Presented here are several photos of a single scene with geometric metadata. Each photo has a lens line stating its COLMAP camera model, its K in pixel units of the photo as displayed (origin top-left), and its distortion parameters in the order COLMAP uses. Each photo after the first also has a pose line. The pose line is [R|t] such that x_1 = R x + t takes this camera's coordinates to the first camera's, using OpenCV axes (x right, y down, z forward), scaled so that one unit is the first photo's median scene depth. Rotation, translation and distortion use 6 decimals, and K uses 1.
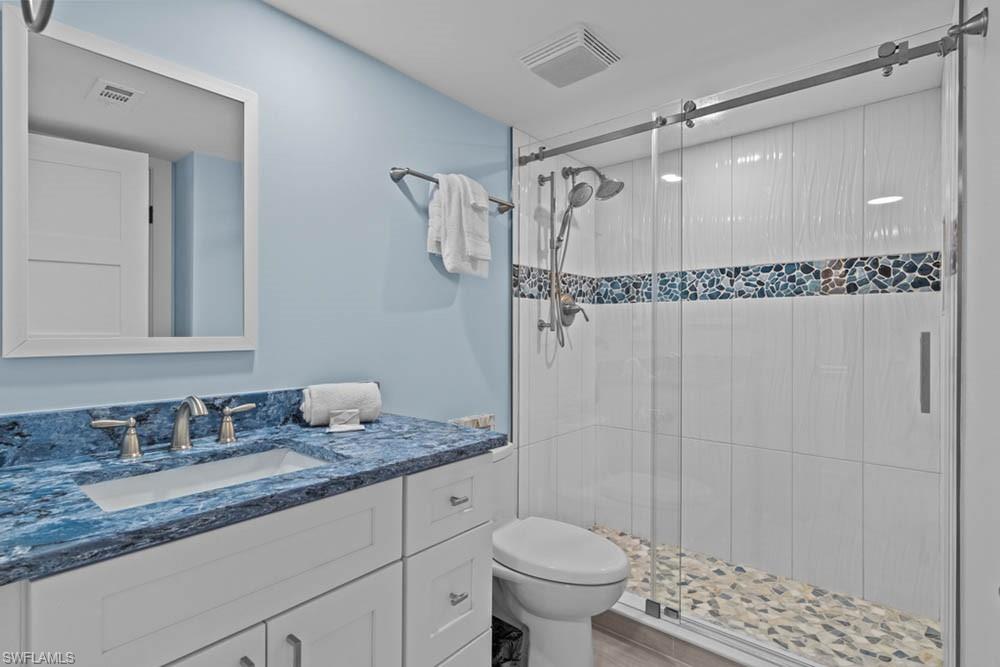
lens RADIAL K [[508.6, 0, 505.8], [0, 508.6, 332.3], [0, 0, 1]] dist [0.003474, 0.000950]
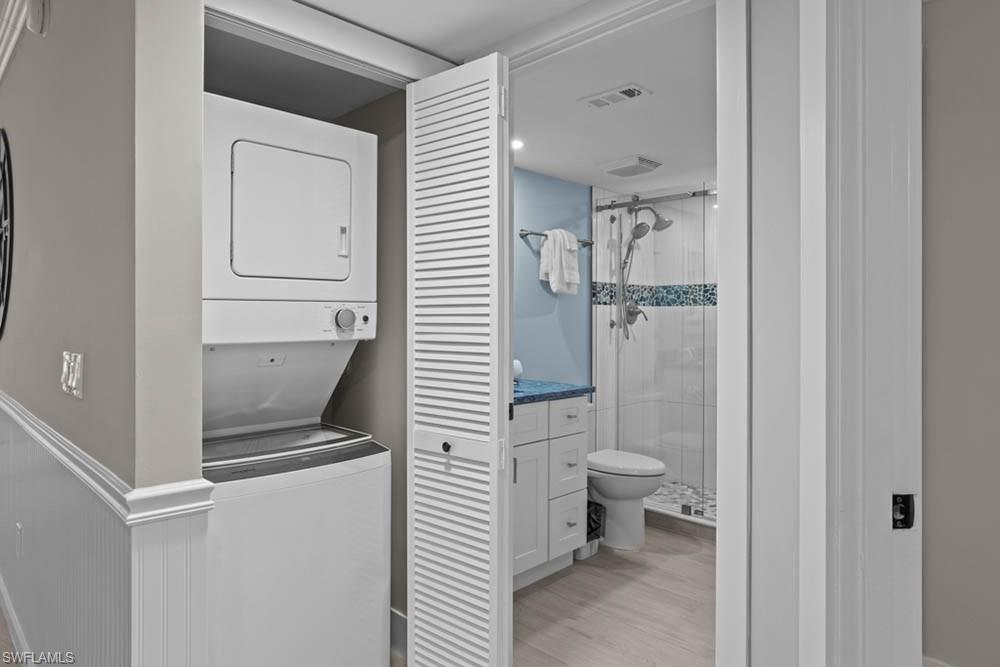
lens RADIAL K [[648.9, 0, 492.2], [0, 648.9, 324.1], [0, 0, 1]] dist [0.017438, -0.004563]
pose [[0.994463, 0.000557, -0.105089, -0.072916], [0.000243, 0.999971, 0.007605, -0.028382], [0.105090, -0.007588, 0.994434, -0.838375]]
